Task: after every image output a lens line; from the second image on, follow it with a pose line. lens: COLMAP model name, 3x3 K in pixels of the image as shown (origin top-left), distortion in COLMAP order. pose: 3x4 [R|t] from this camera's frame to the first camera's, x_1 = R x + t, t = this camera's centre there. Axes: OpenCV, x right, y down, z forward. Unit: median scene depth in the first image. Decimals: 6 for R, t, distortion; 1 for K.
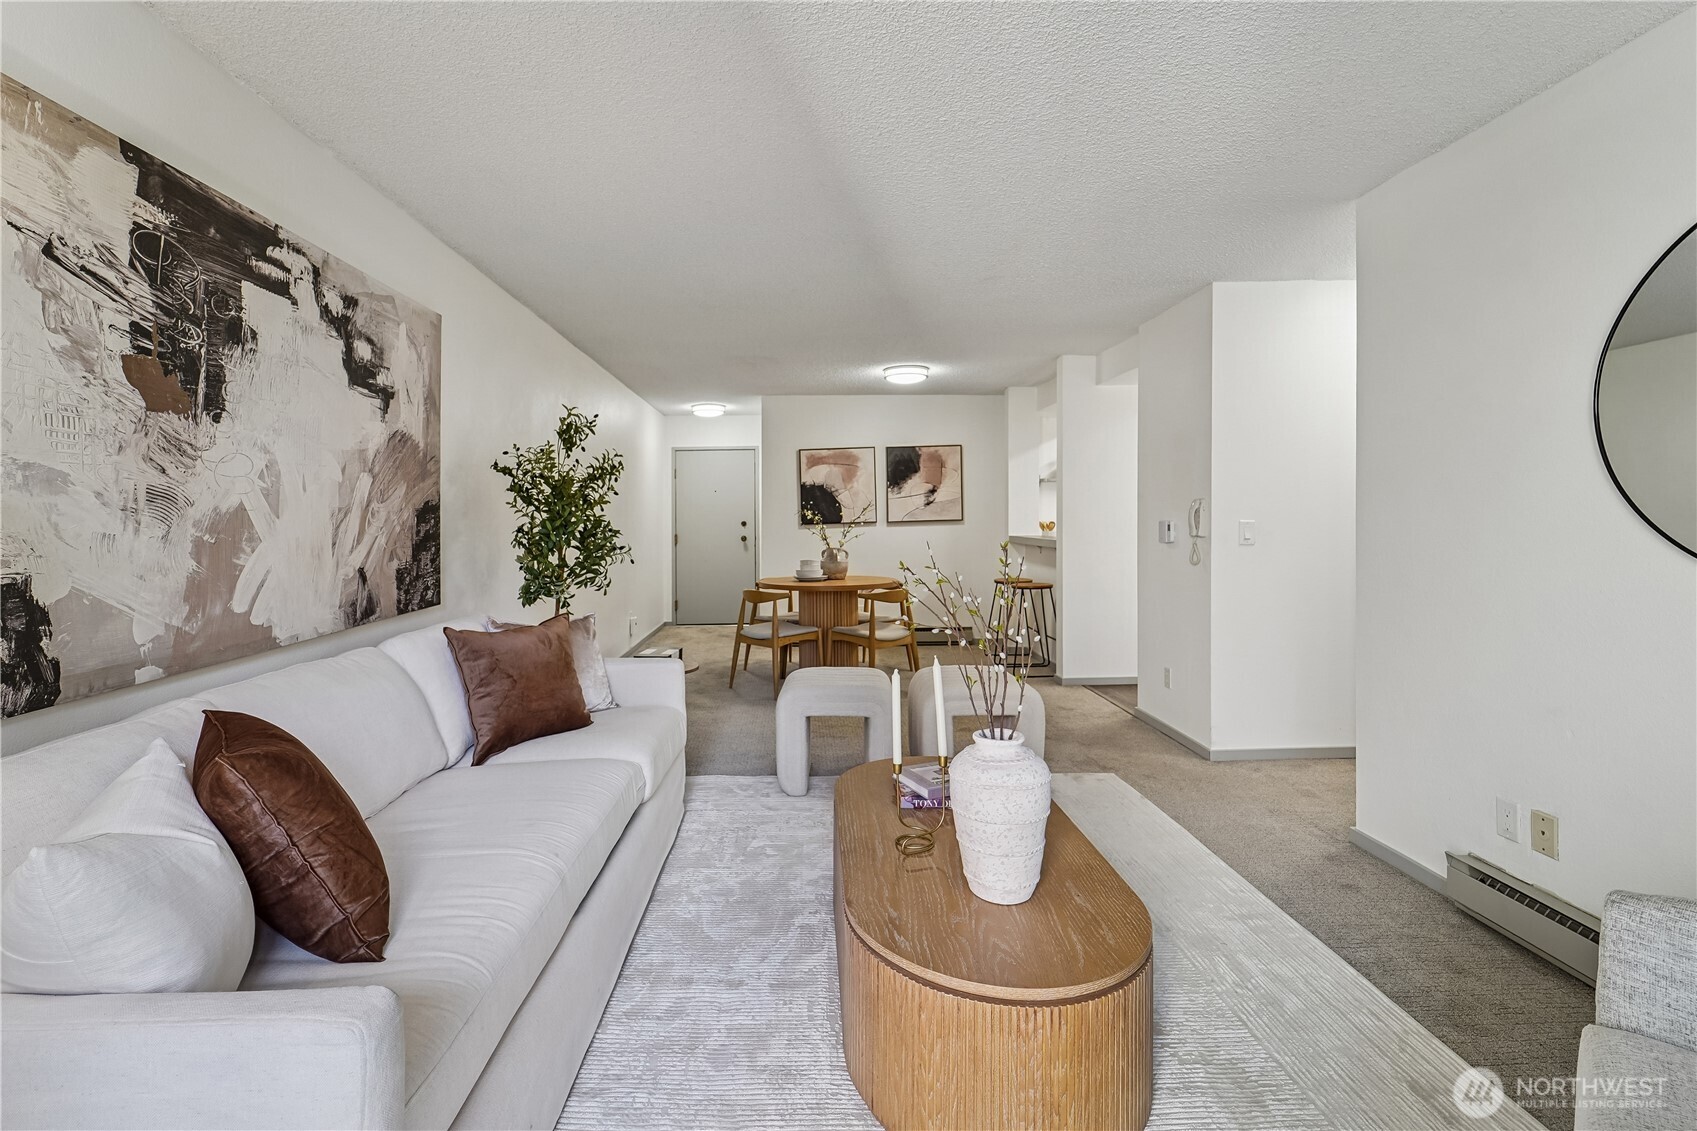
lens RADIAL K [[736.9, 0, 815.5], [0, 736.9, 513.4], [0, 0, 1]] dist [0.000563, -0.004630]
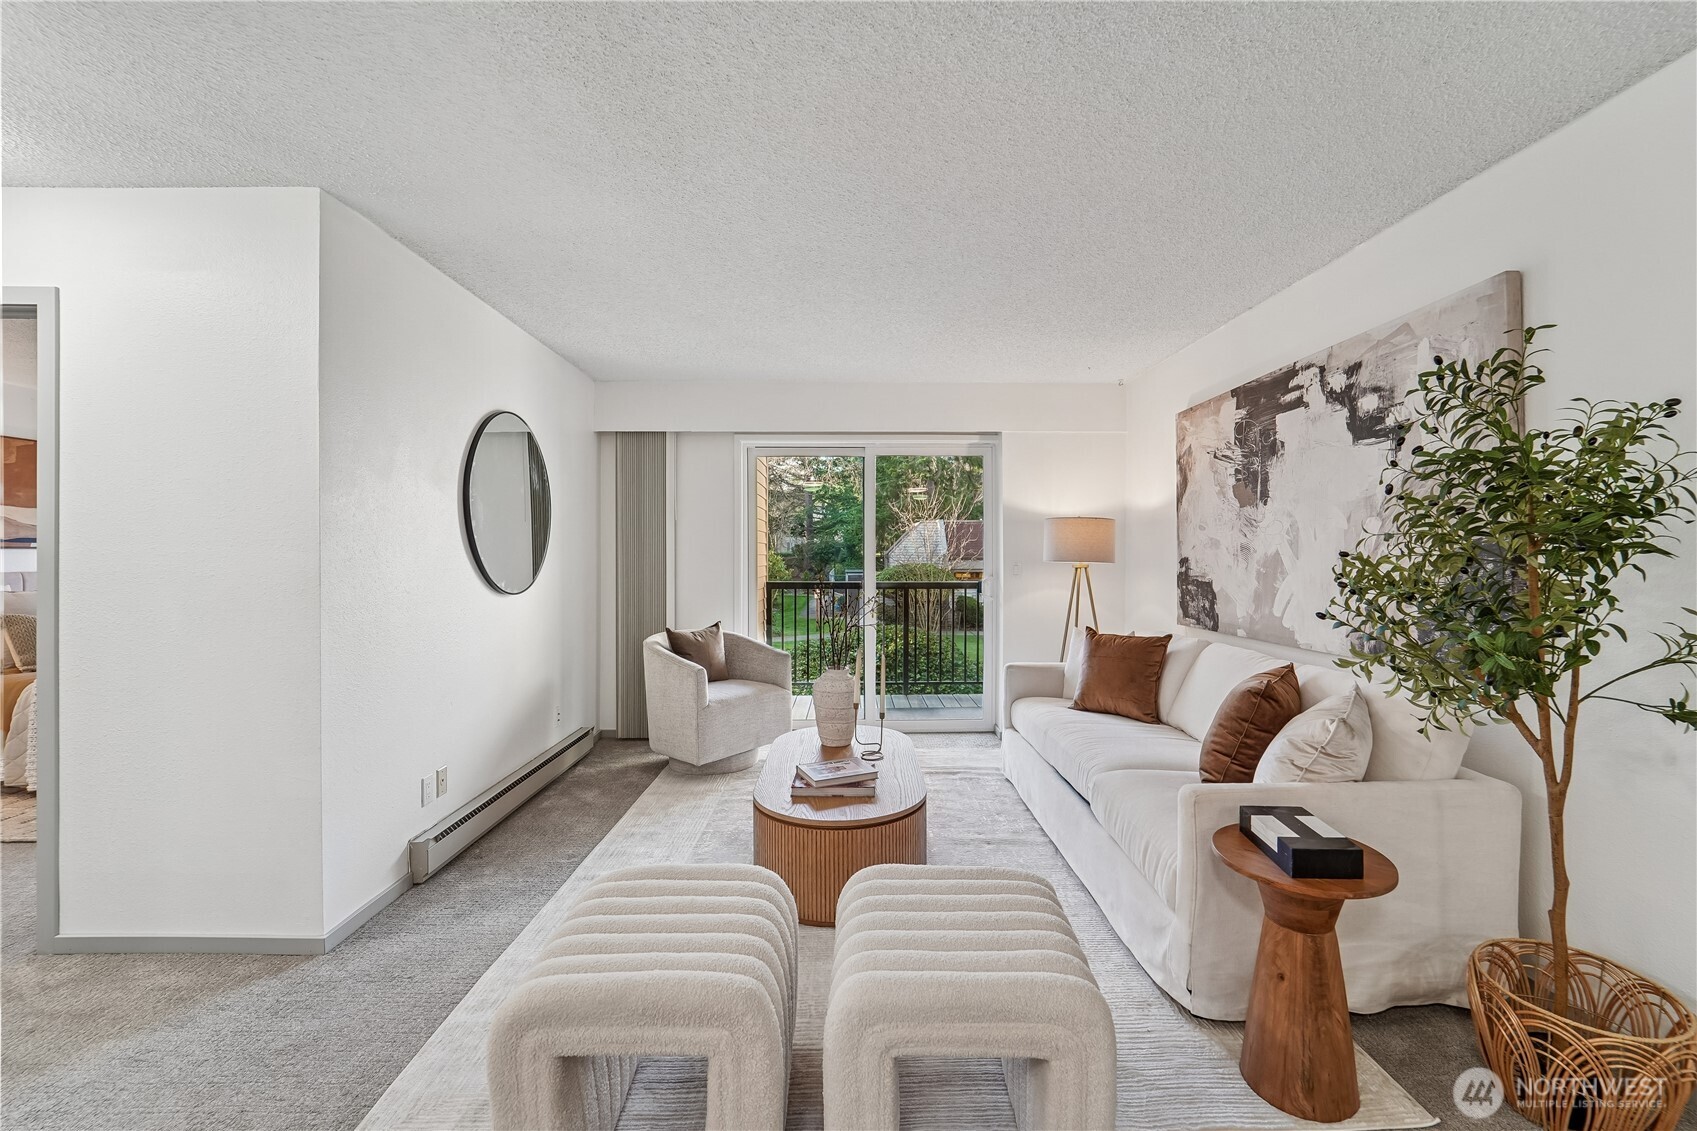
lens RADIAL K [[710.2, 0, 858.9], [0, 710.2, 560.2], [0, 0, 1]] dist [-0.028858, -0.000484]
pose [[-0.999988, 0.004140, -0.002607, 0.125926], [0.004133, 0.999988, 0.002703, 0.000285], [0.002618, 0.002692, -0.999993, 1.967397]]
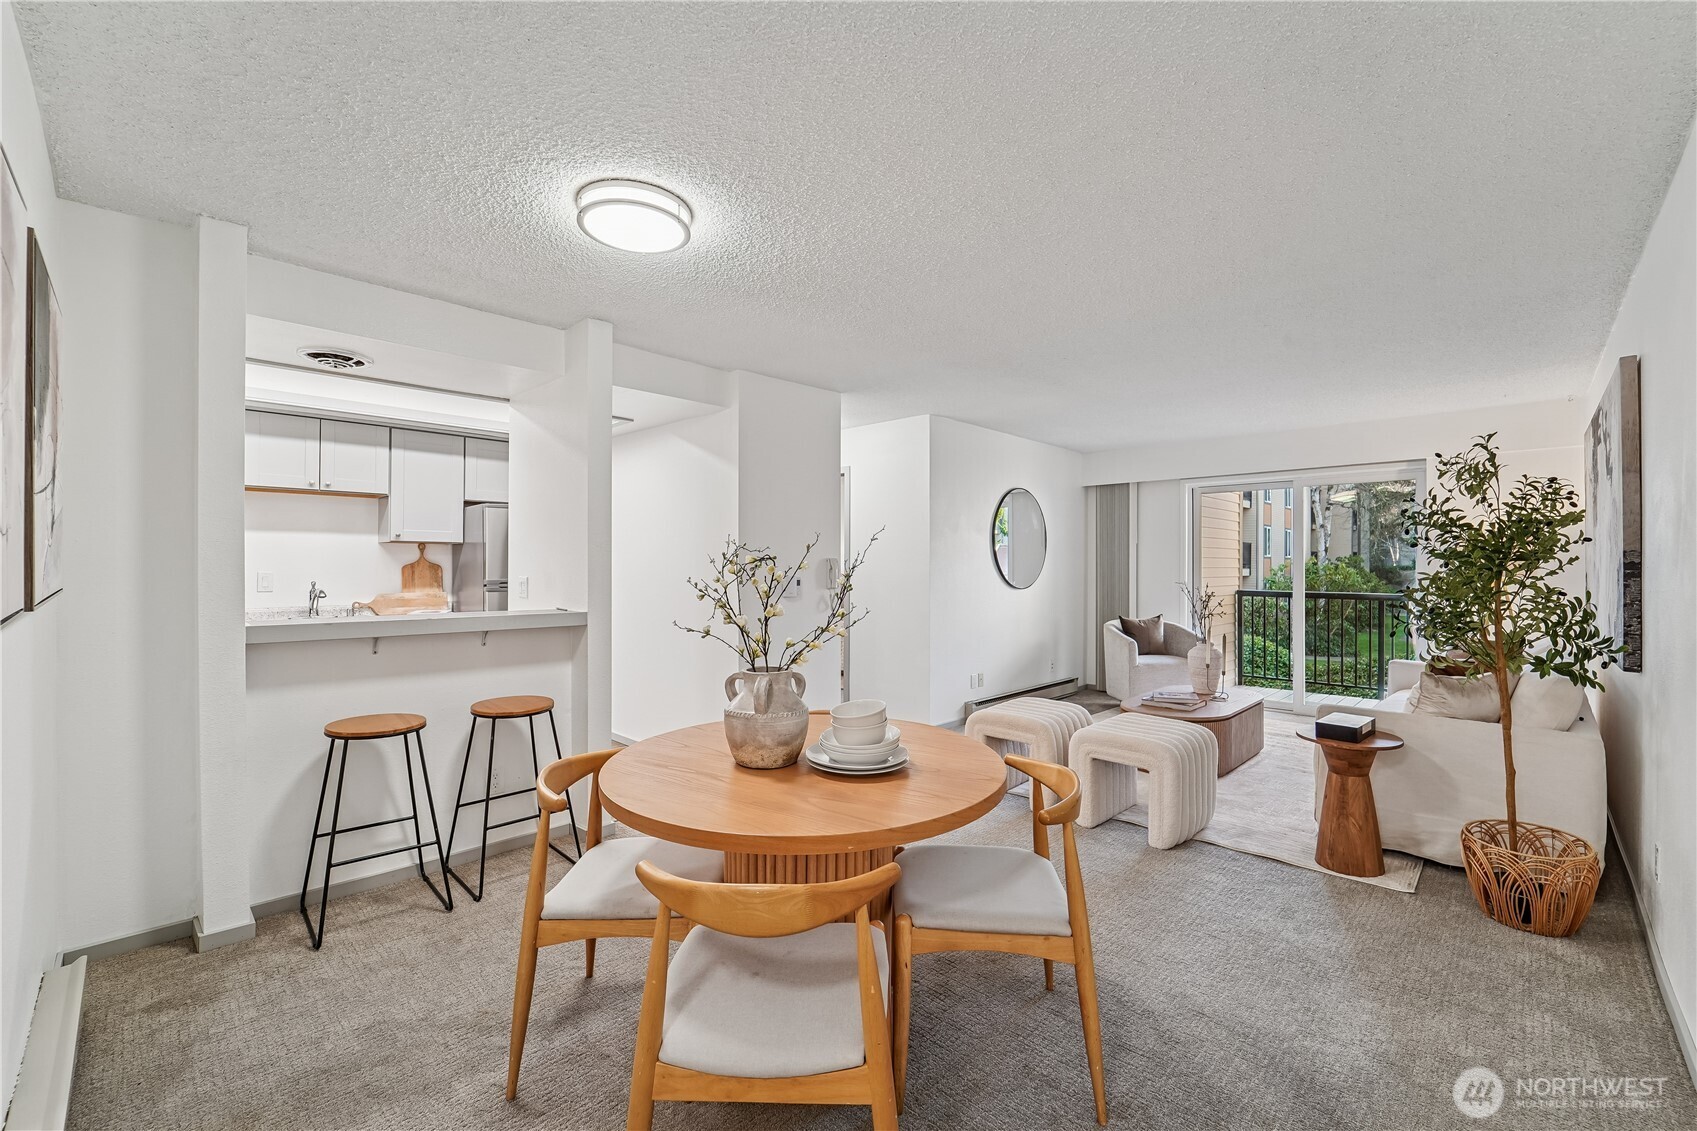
lens RADIAL K [[704.4, 0, 851.2], [0, 704.4, 565.6], [0, 0, 1]] dist [-0.020458, -0.000250]
pose [[-0.703121, 0.001699, 0.711069, -0.539168], [-0.004389, 0.999968, -0.006729, 0.003481], [-0.711057, -0.007852, -0.703090, 2.746760]]
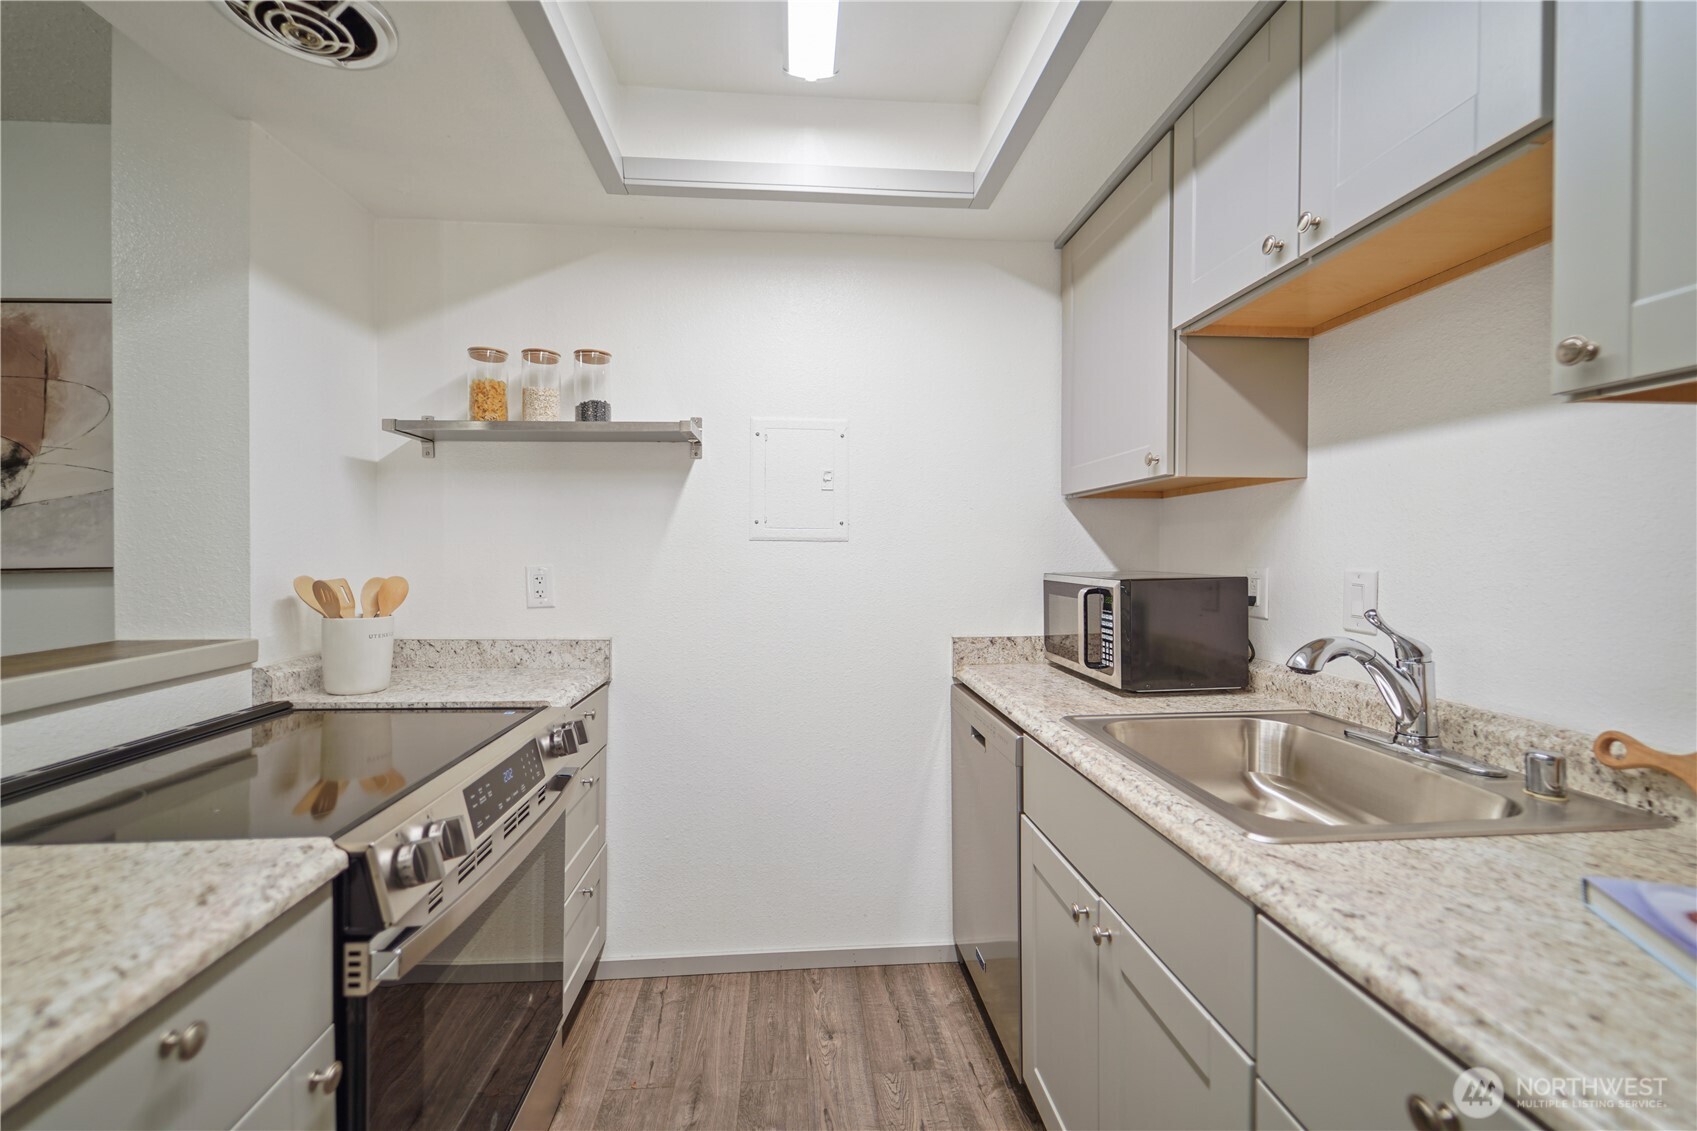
lens RADIAL K [[704.6, 0, 845.3], [0, 704.6, 556.0], [0, 0, 1]] dist [0.000958, -0.000535]
pose [[0.998327, 0.004649, 0.057635, 1.290704], [-0.005448, 0.999891, 0.013715, -0.002074], [-0.057565, -0.014006, 0.998243, 2.032356]]
